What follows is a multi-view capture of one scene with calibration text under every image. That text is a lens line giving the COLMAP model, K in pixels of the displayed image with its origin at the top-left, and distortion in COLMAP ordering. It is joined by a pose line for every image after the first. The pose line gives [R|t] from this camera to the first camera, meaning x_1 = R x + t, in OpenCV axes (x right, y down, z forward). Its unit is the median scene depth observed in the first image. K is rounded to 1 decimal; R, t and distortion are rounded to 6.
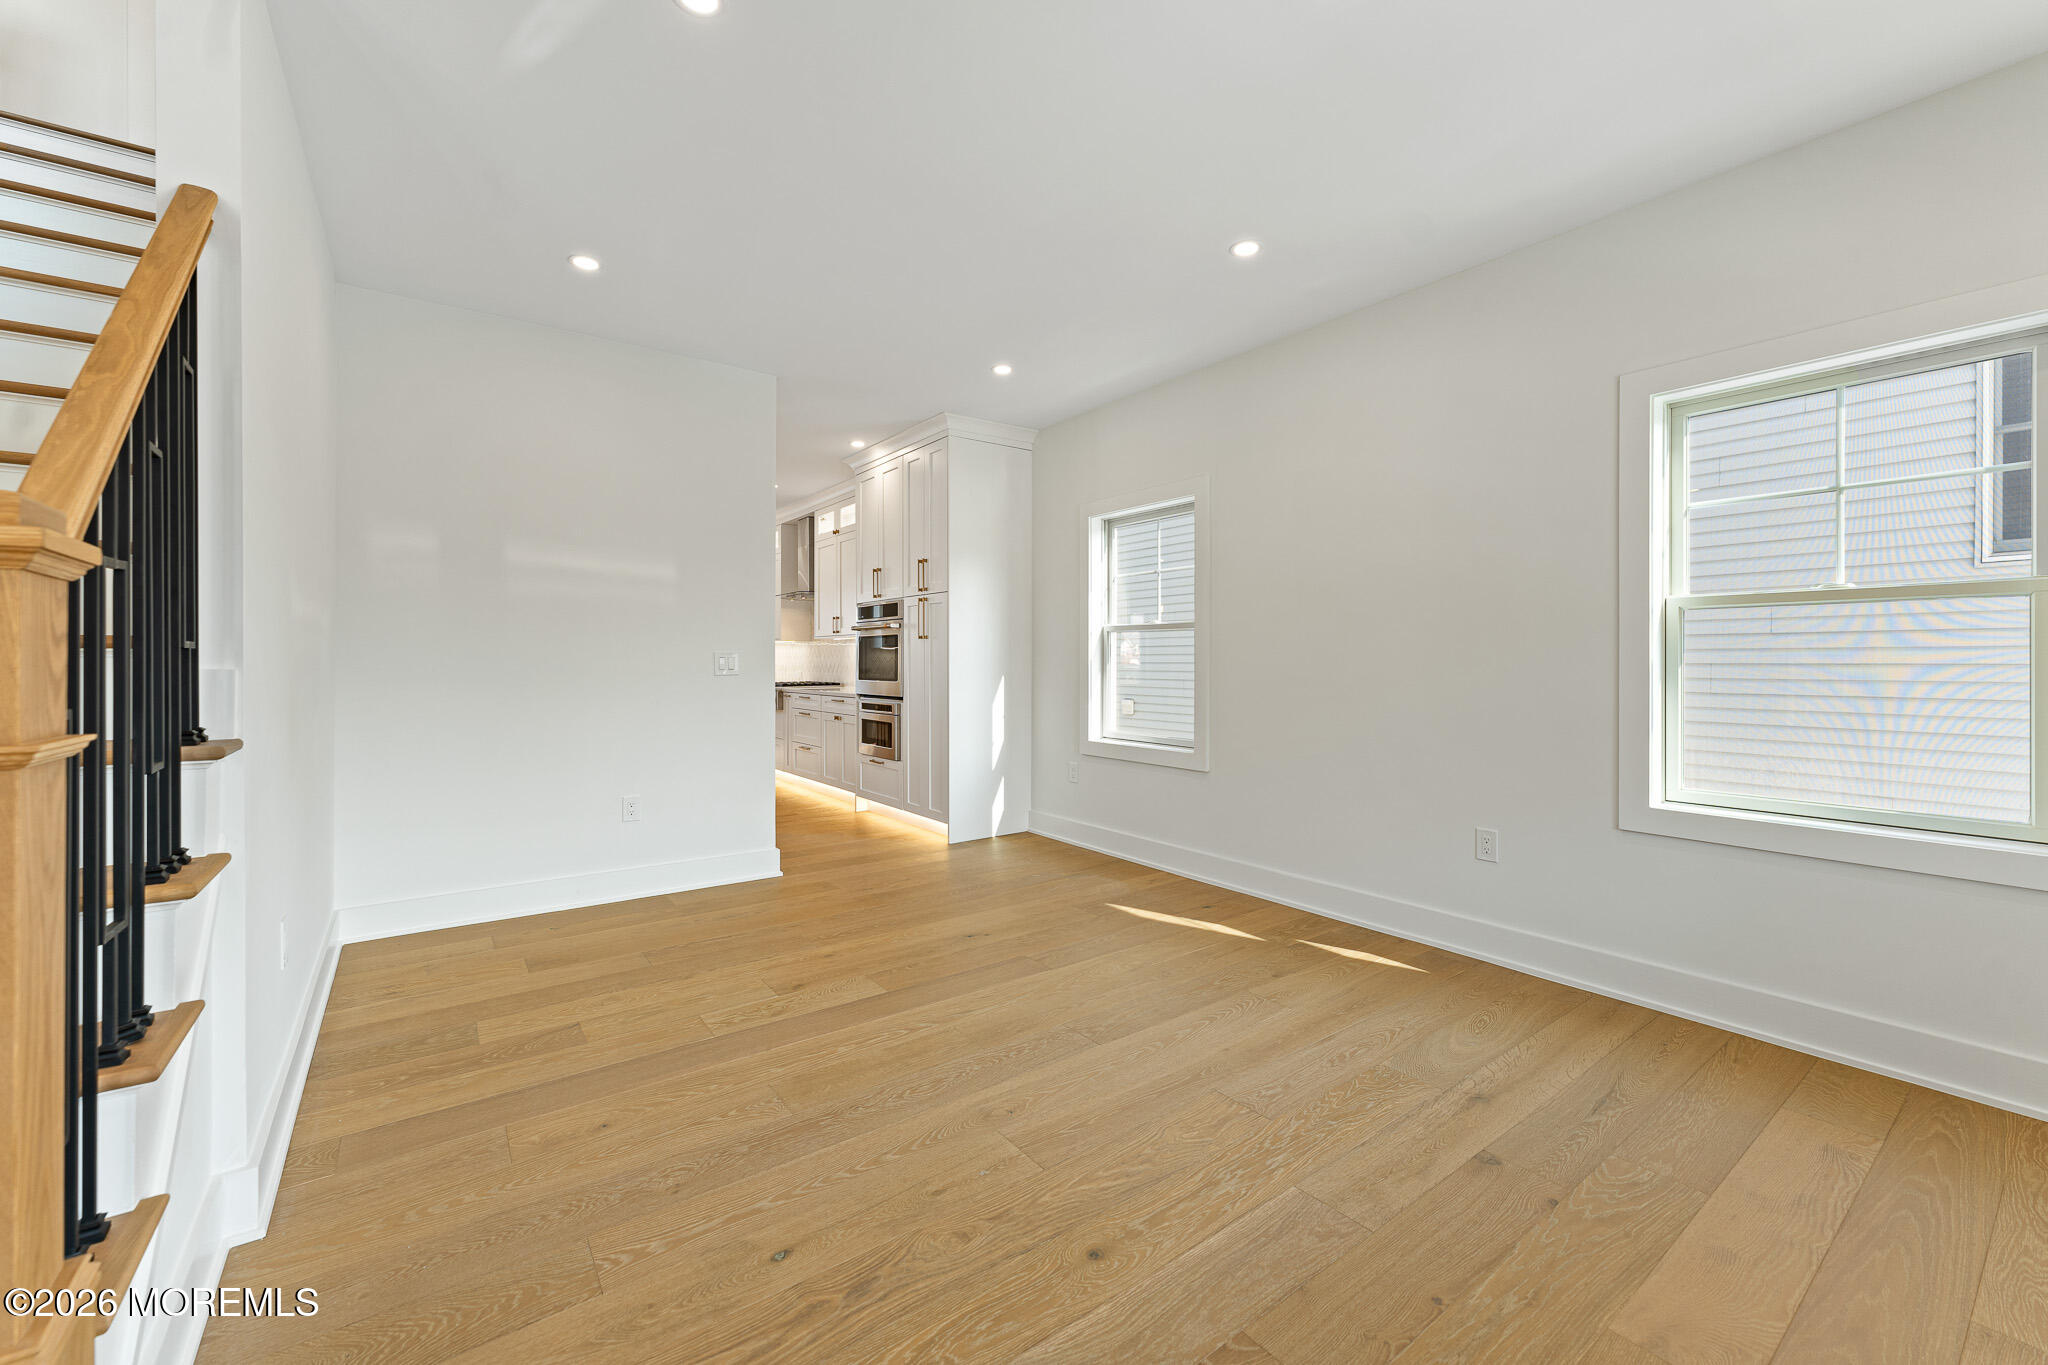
lens RADIAL K [[818.1, 0, 1025.7], [0, 818.1, 671.3], [0, 0, 1]] dist [-0.000792, -0.000093]
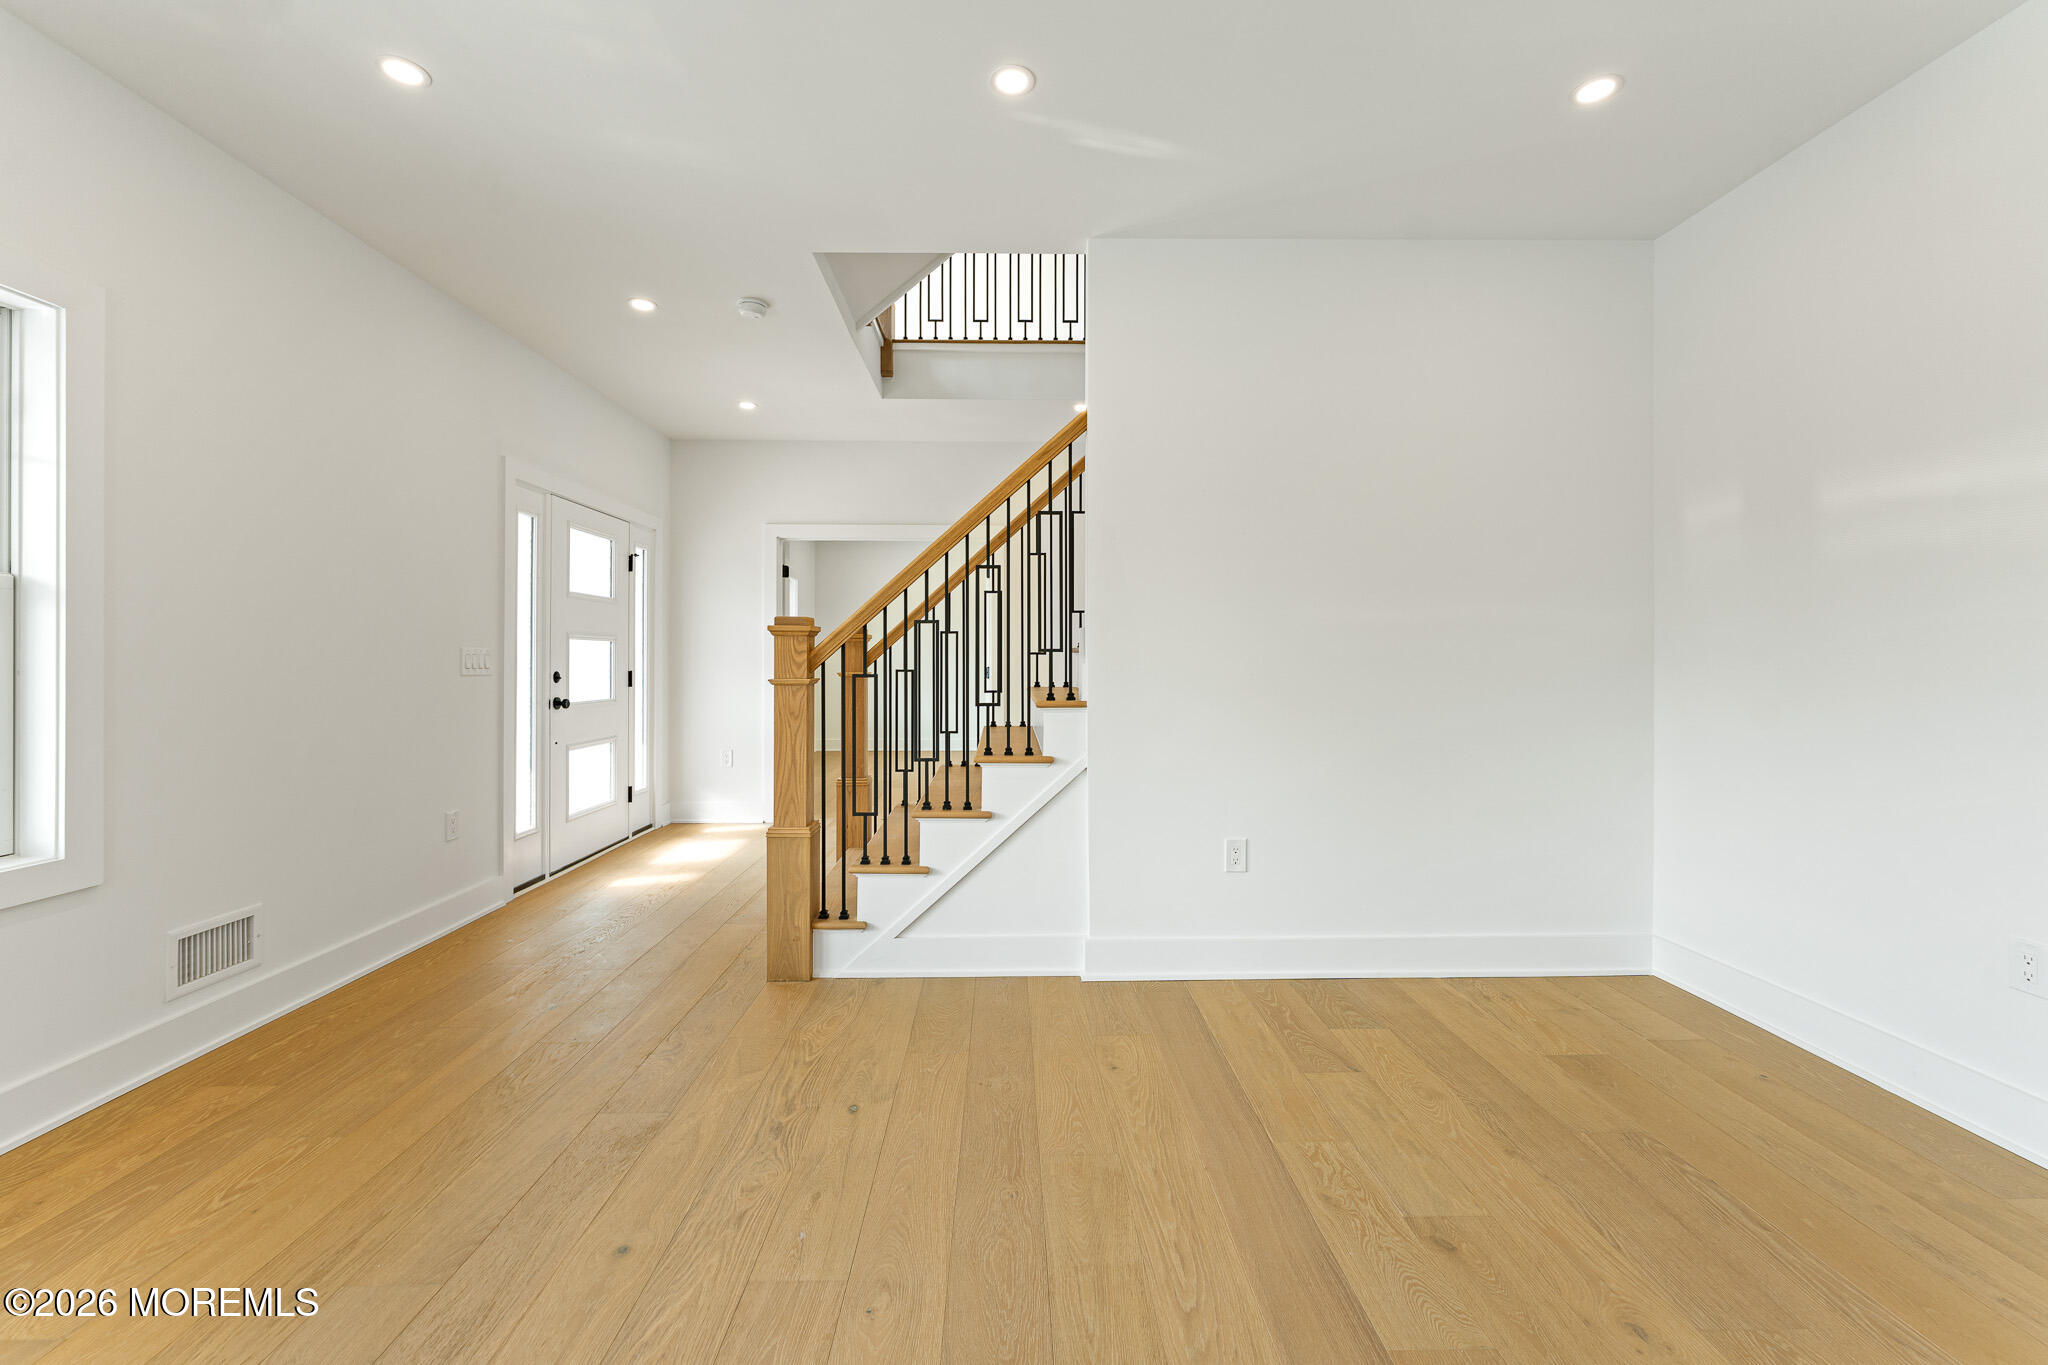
lens RADIAL K [[818.1, 0, 1026.8], [0, 818.1, 668.9], [0, 0, 1]] dist [-0.000792, -0.000093]
pose [[-0.575144, 0.009649, -0.817995, 0.375852], [-0.010240, 0.999767, 0.018993, -0.016389], [0.817988, 0.019300, -0.574912, 1.205166]]
